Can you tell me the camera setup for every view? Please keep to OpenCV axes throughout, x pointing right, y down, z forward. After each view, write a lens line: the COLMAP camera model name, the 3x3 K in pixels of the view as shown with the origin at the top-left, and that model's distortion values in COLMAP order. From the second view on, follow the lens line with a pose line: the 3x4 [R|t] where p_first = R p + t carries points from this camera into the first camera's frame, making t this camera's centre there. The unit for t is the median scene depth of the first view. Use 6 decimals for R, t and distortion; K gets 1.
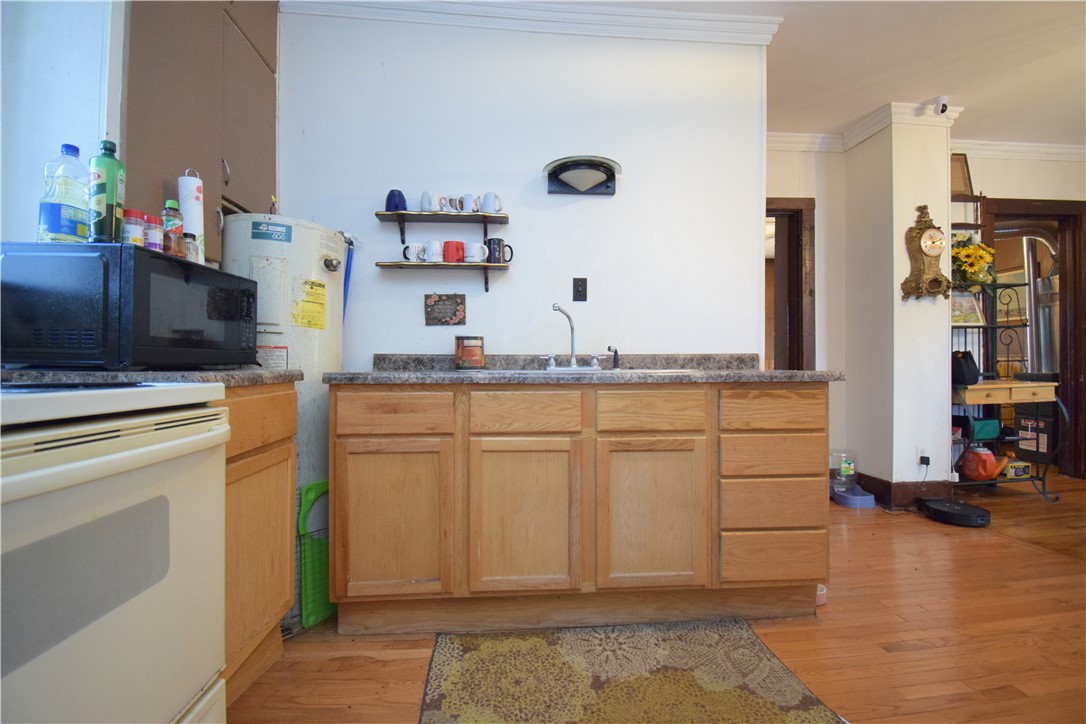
lens RADIAL K [[478.3, 0, 543.5], [0, 478.3, 367.7], [0, 0, 1]] dist [-0.012828, -0.000533]
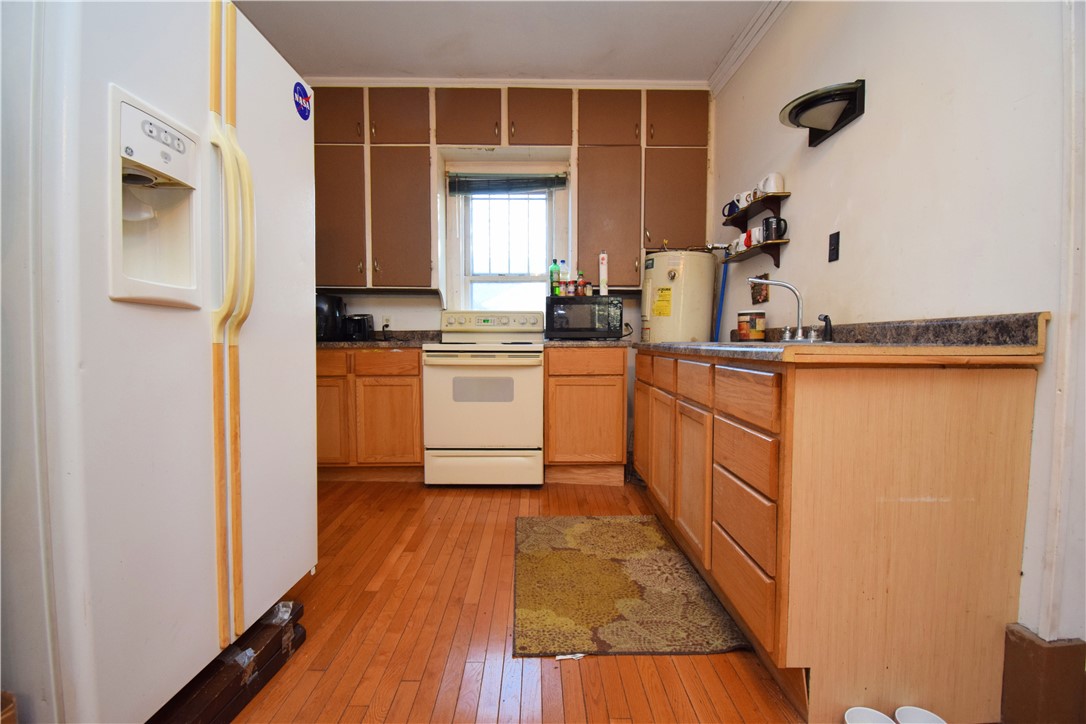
lens RADIAL K [[478.3, 0, 542.9], [0, 478.3, 354.4], [0, 0, 1]] dist [-0.012828, -0.000533]
pose [[-0.068686, 0.032779, -0.997100, 1.350762], [-0.002877, 0.999449, 0.033055, -0.002741], [0.997634, 0.005139, -0.068554, 0.764252]]
